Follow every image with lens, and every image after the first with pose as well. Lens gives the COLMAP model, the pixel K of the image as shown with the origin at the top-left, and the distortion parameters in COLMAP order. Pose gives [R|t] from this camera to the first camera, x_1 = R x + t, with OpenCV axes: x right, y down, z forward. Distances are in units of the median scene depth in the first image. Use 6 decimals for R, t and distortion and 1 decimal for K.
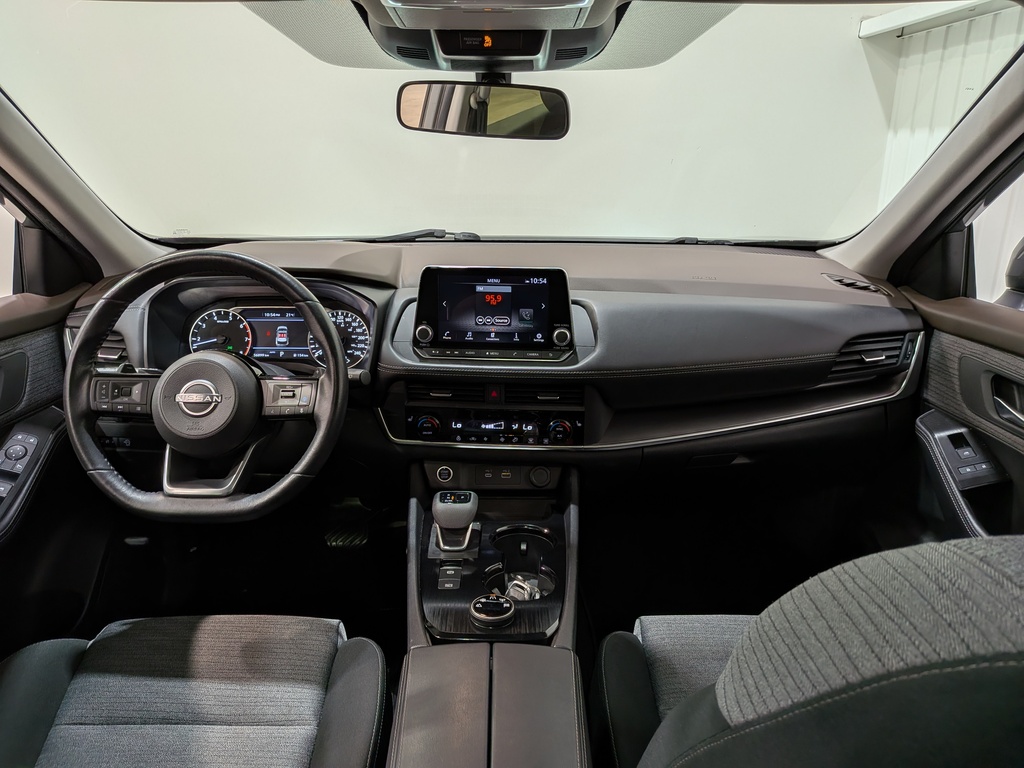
lens RADIAL K [[751.6, 0, 512.3], [0, 751.6, 397.1], [0, 0, 1]] dist [0.055331, -0.101370]
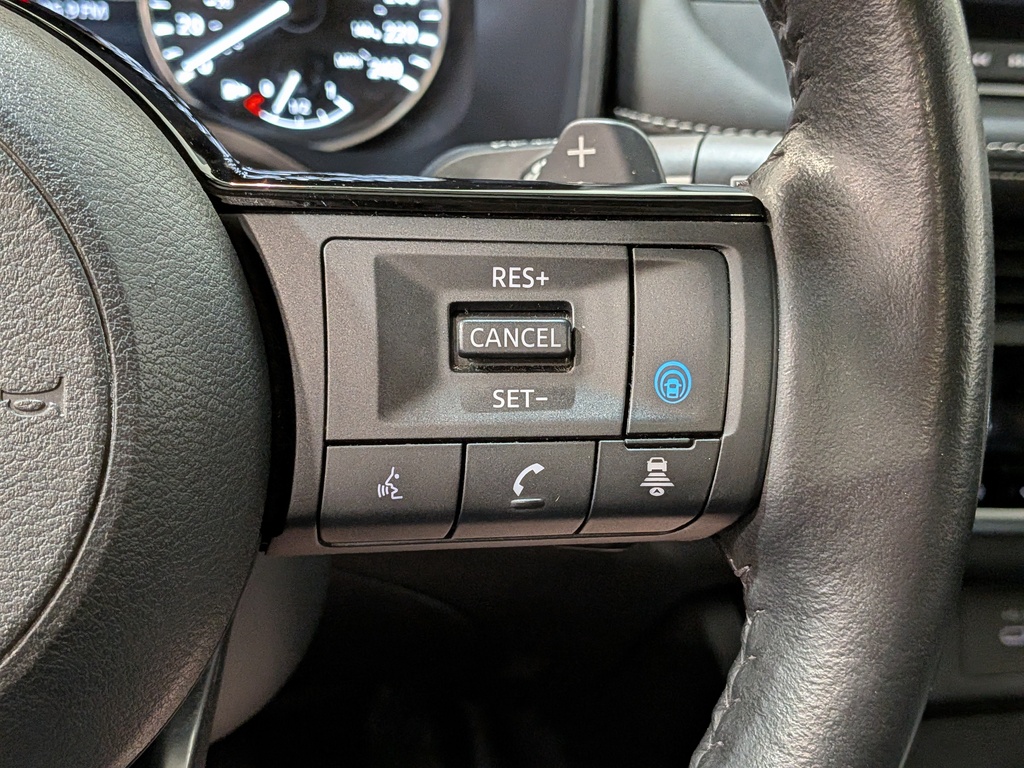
lens RADIAL K [[1515.6, 0, 510.7], [0, 1515.6, 393.9], [0, 0, 1]] dist [0.056394, 0.000000]
pose [[0.976682, -0.025543, 0.213165, -0.287002], [0.001996, 0.993935, 0.109955, -0.017373], [-0.214681, -0.106965, 0.970809, 0.630724]]
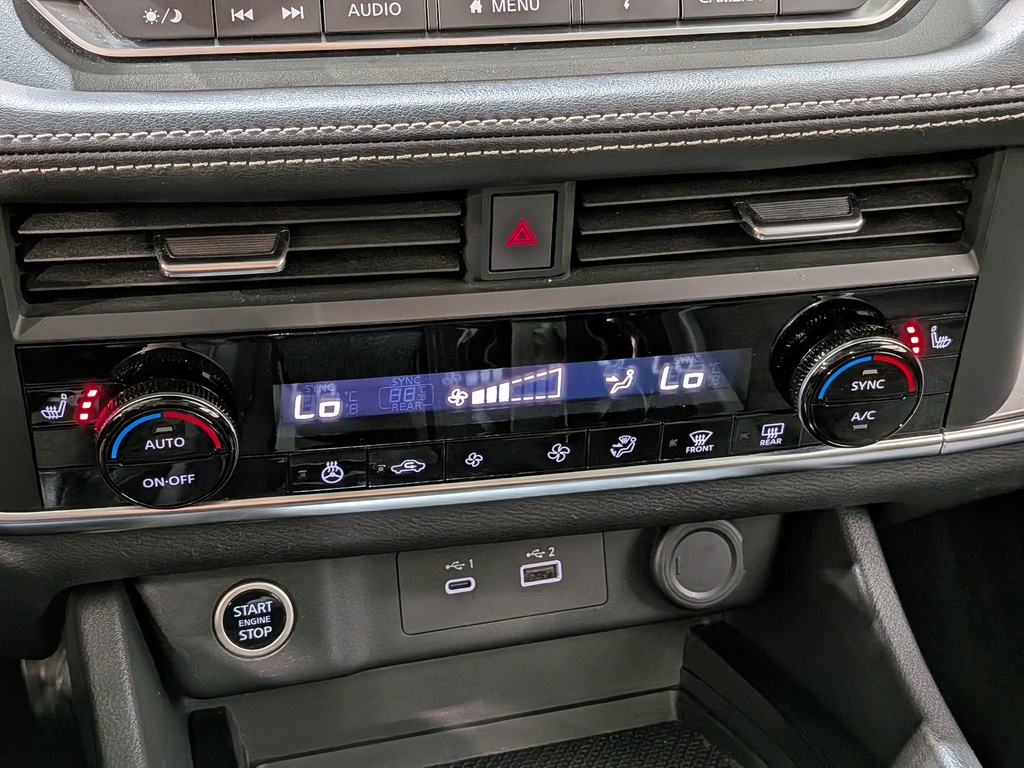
lens RADIAL K [[1491.1, 0, 480.3], [0, 1491.1, 345.5], [0, 0, 1]] dist [0.078861, 0.000000]
pose [[0.973386, -0.110990, 0.200503, -0.108434], [0.058215, 0.965951, 0.252092, -0.068932], [-0.221656, -0.233710, 0.946704, 0.651607]]
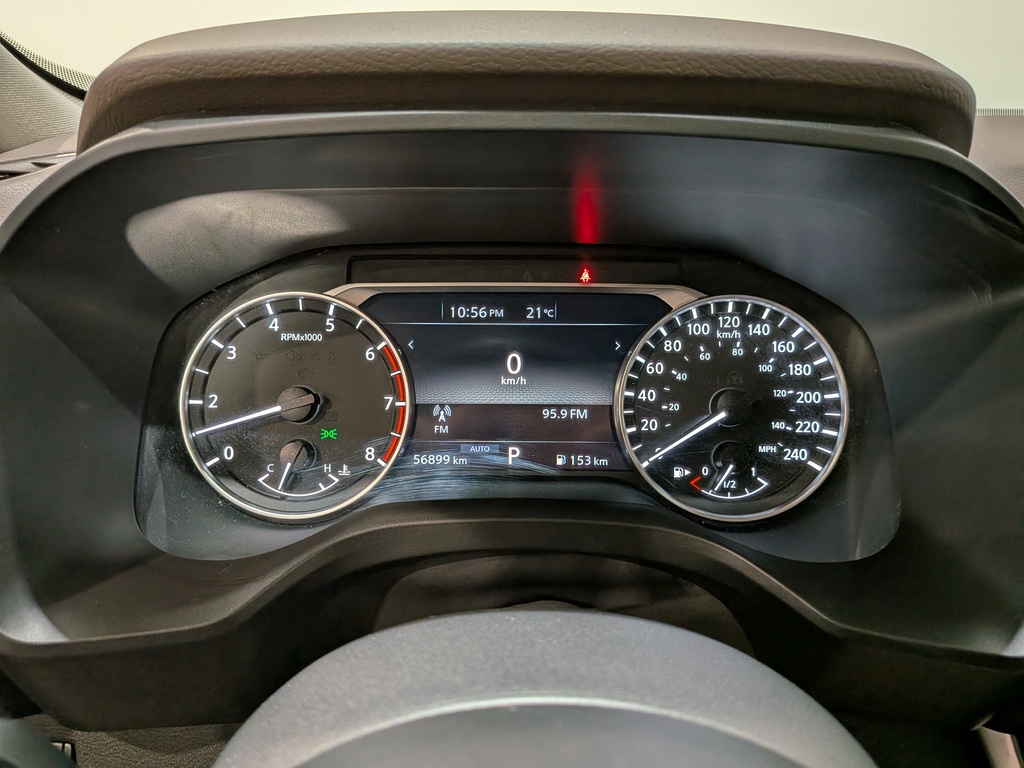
lens RADIAL K [[751.6, 0, 511.9], [0, 751.6, 385.6], [0, 0, 1]] dist [0.055331, -0.101370]
pose [[0.999929, 0.004547, -0.011020, -0.331389], [-0.004335, 0.999806, 0.019234, -0.095752], [0.011105, -0.019185, 0.999754, 0.795775]]
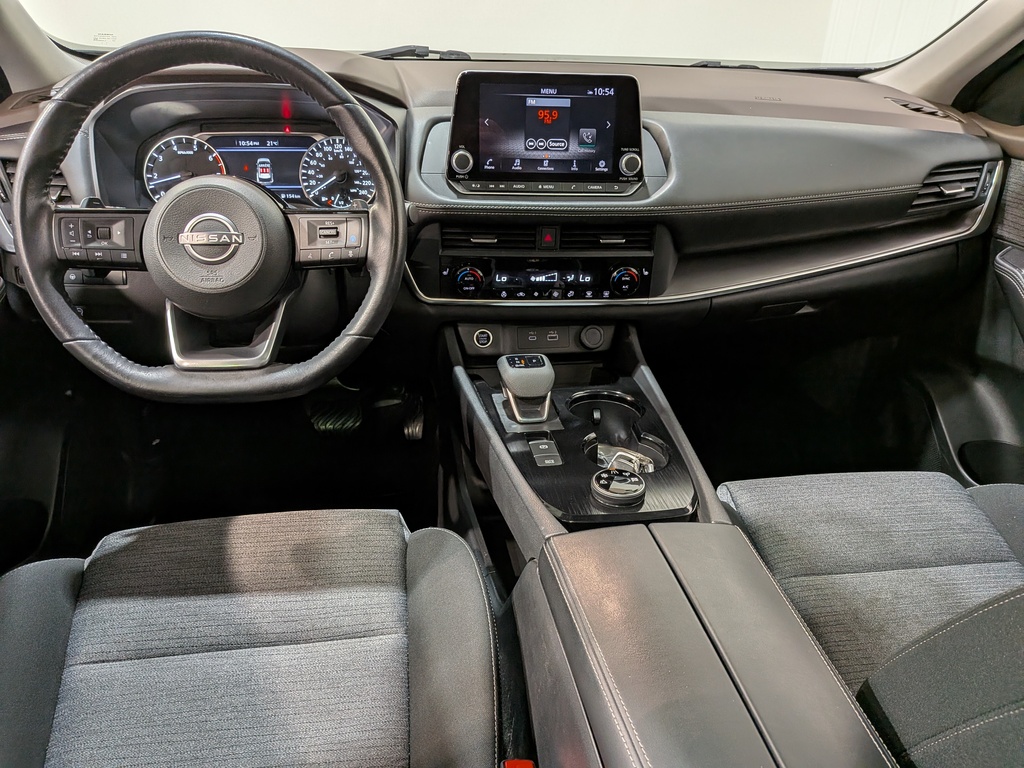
lens RADIAL K [[751.6, 0, 513.2], [0, 751.6, 411.4], [0, 0, 1]] dist [0.055331, -0.101370]
pose [[0.988516, -0.051494, 0.142071, -0.189634], [0.025827, 0.983887, 0.176914, 0.036062], [-0.148892, -0.171213, 0.973919, 0.161031]]
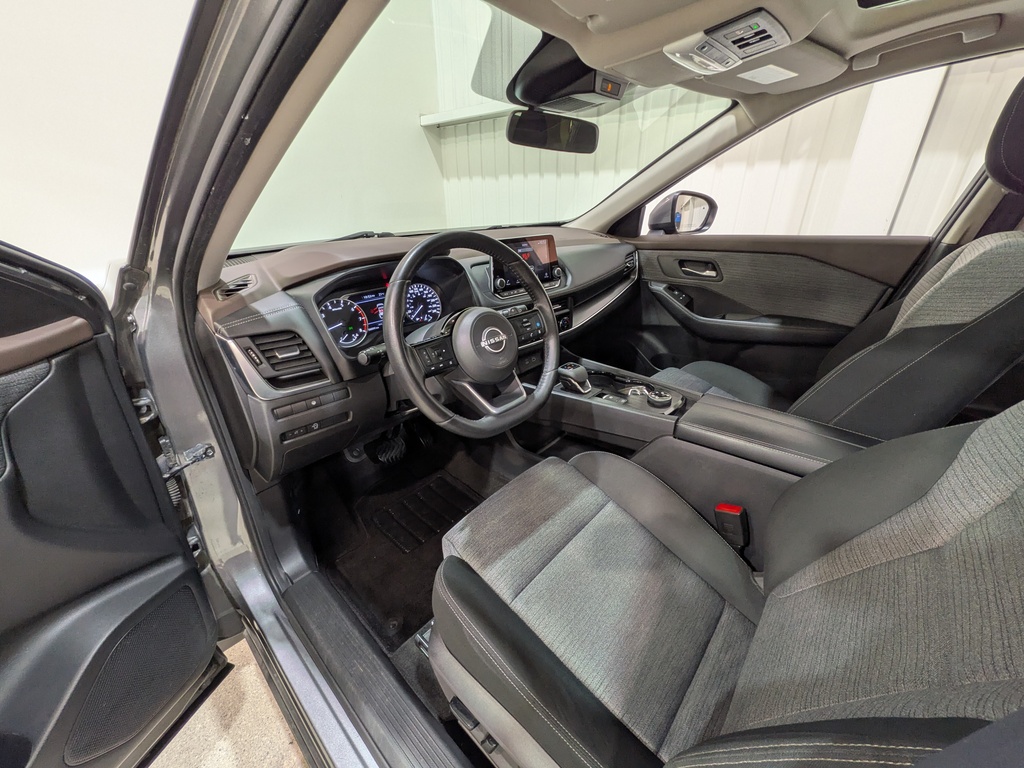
lens RADIAL K [[402.9, 0, 516.5], [0, 402.9, 382.3], [0, 0, 1]] dist [0.003063, 0.000033]
pose [[0.675502, -0.325180, 0.661782, -0.714092], [0.254547, 0.945168, 0.204604, -0.051881], [-0.692028, 0.030244, 0.721237, 0.367556]]
